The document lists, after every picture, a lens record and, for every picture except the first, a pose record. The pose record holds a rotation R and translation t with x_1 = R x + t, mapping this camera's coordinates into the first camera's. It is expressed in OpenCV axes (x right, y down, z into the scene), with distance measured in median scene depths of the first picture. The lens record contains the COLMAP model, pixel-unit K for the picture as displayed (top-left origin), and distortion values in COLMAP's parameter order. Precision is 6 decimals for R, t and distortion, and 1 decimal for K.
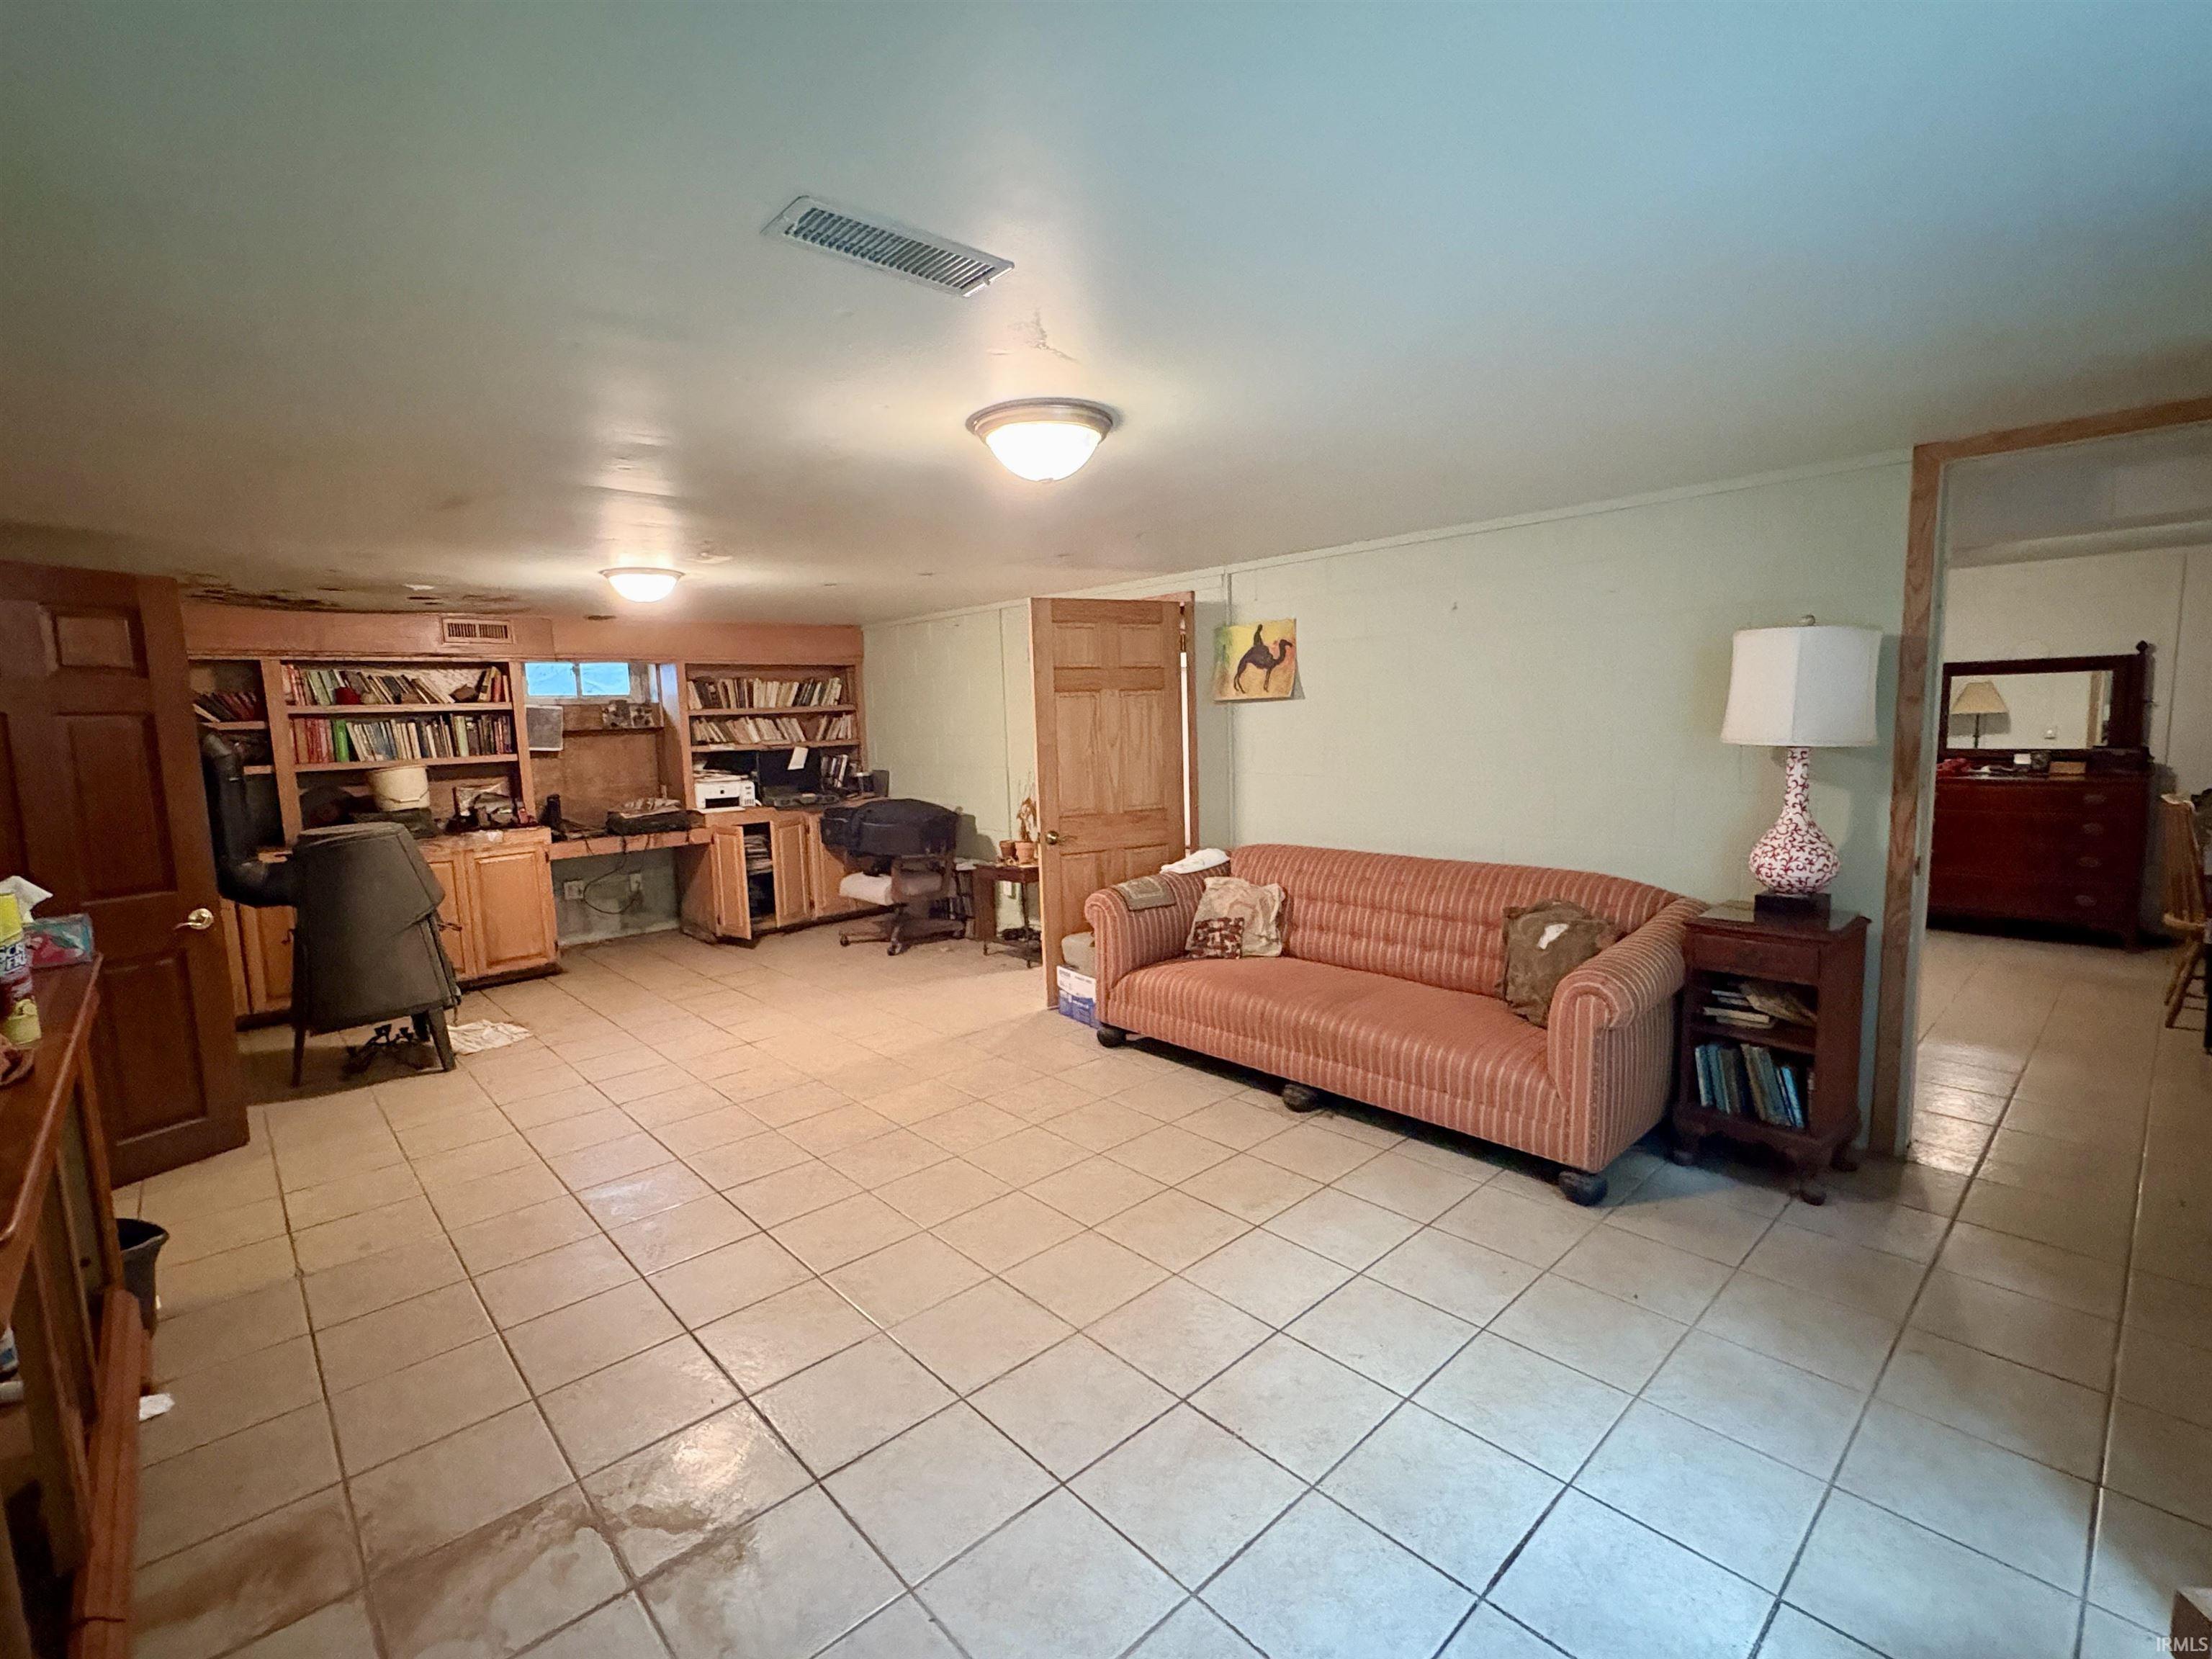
lens RADIAL K [[998.8, 0, 1106.1], [0, 998.8, 831.1], [0, 0, 1]] dist [0.005515, -0.001060]
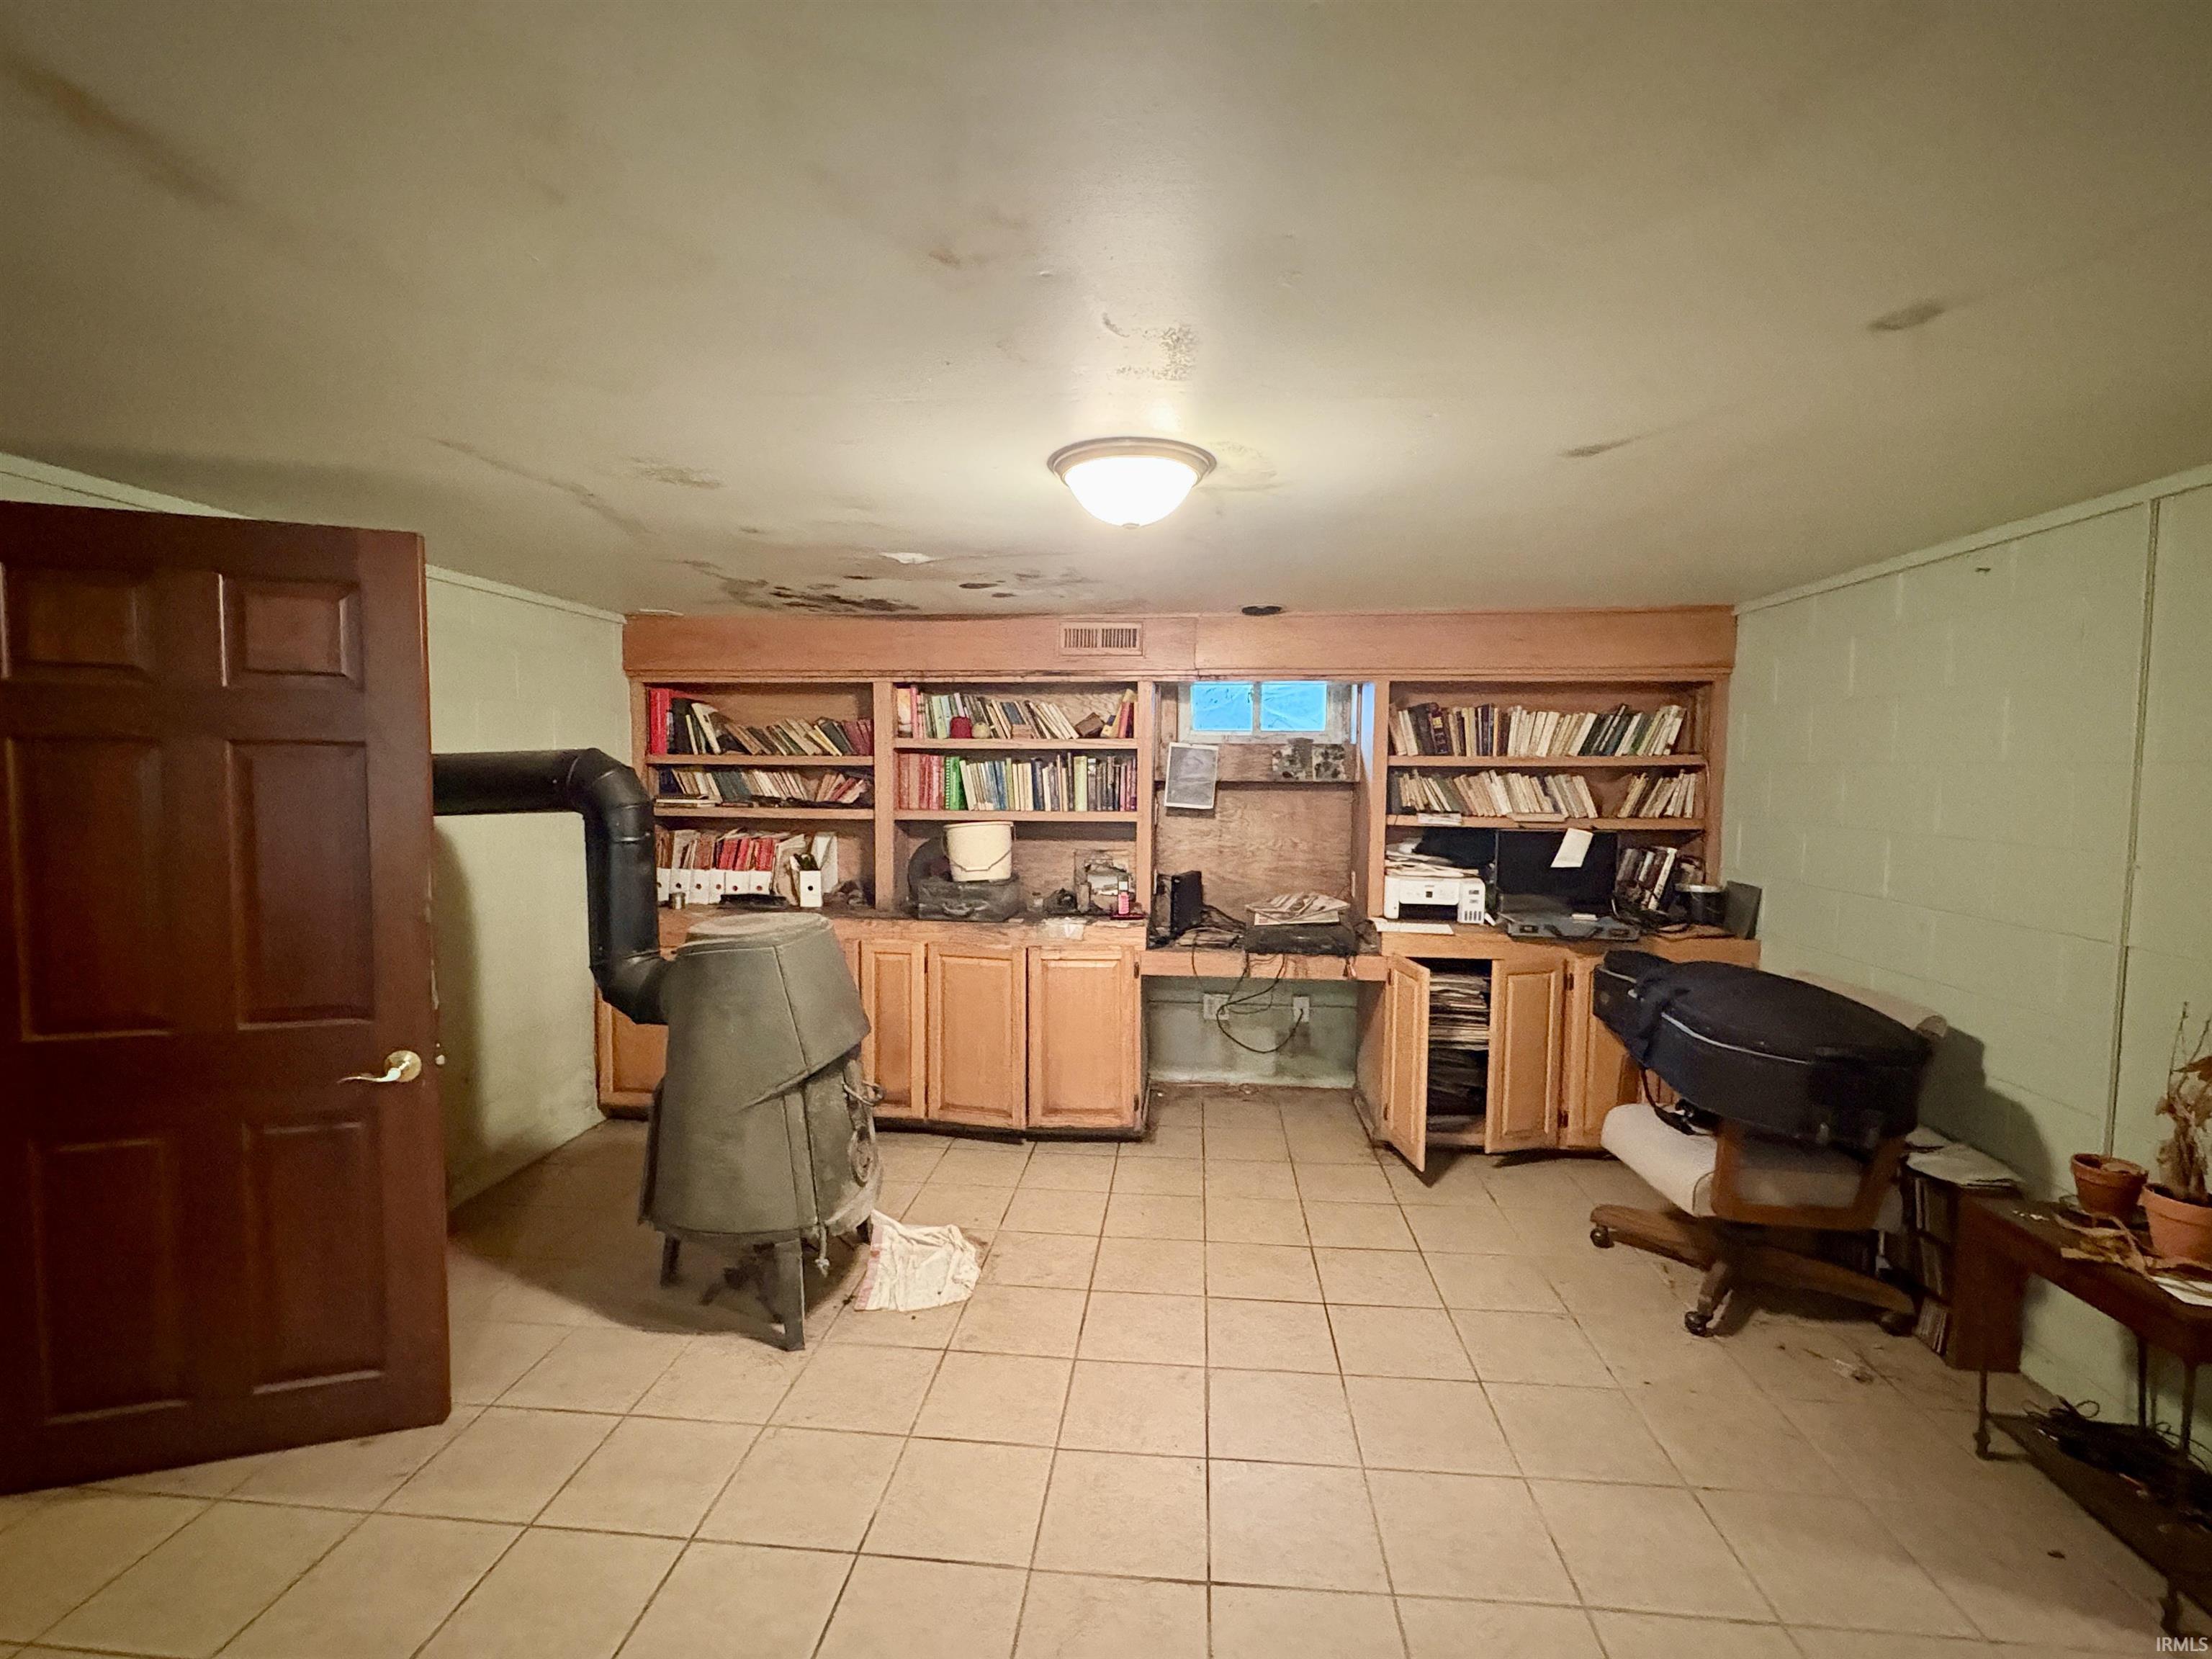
lens RADIAL K [[998.8, 0, 1105.9], [0, 998.8, 829.2], [0, 0, 1]] dist [0.005515, -0.001060]
pose [[0.667612, 0.085892, -0.739538, -0.075555], [-0.116346, 0.993155, 0.010318, -0.062597], [0.735362, 0.079154, 0.673035, 0.459730]]
